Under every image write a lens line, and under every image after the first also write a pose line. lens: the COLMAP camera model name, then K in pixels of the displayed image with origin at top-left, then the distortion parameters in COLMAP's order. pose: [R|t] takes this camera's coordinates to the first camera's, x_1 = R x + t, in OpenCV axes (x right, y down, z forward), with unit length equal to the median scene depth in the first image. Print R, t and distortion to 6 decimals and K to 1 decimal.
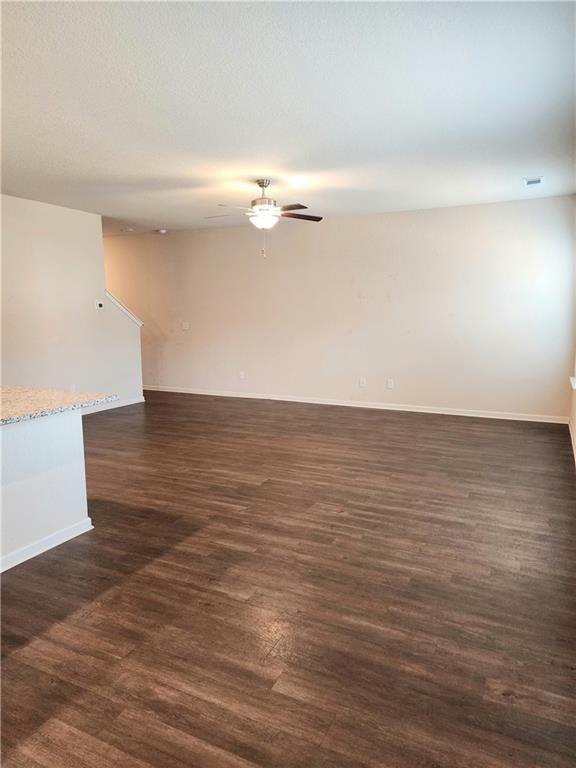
lens RADIAL K [[505.5, 0, 288.0], [0, 505.5, 384.0], [0, 0, 1]] dist [0.067776, -0.087156]
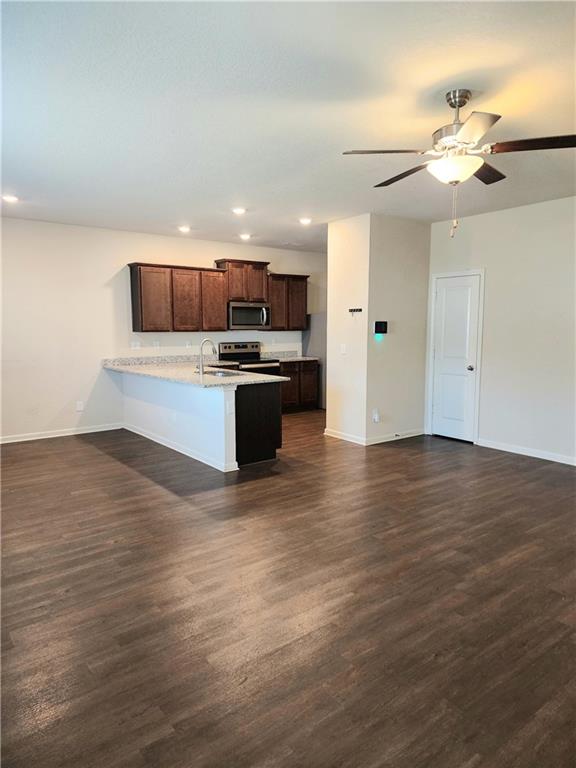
lens RADIAL K [[505.5, 0, 288.0], [0, 505.5, 384.0], [0, 0, 1]] dist [0.067776, -0.087156]
pose [[-0.430079, 0.117928, -0.895056, 0.843140], [-0.129436, 0.973134, 0.190409, -0.277917], [0.893464, 0.197743, -0.403261, 1.729270]]
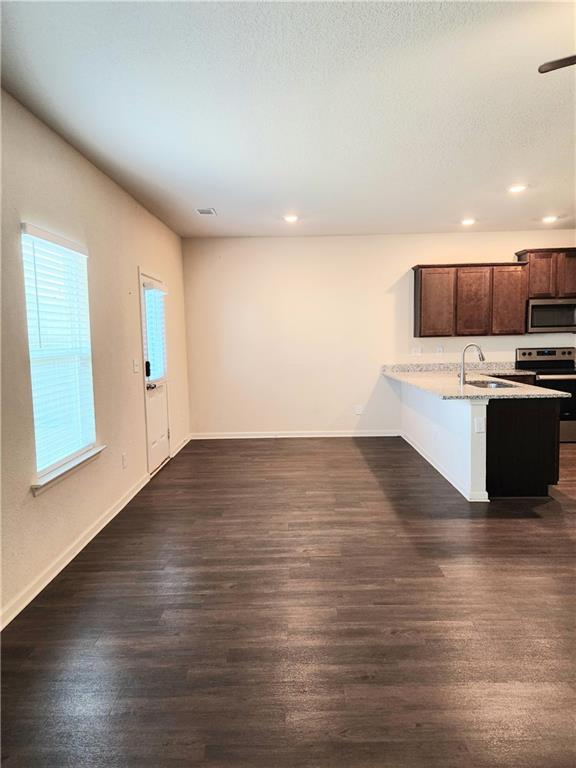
lens RADIAL K [[505.5, 0, 288.0], [0, 505.5, 384.0], [0, 0, 1]] dist [0.067776, -0.087156]
pose [[-0.897844, 0.072125, -0.434366, 0.552371], [-0.034995, 0.971684, 0.233680, -0.279339], [0.438920, 0.225009, -0.869897, 1.849287]]
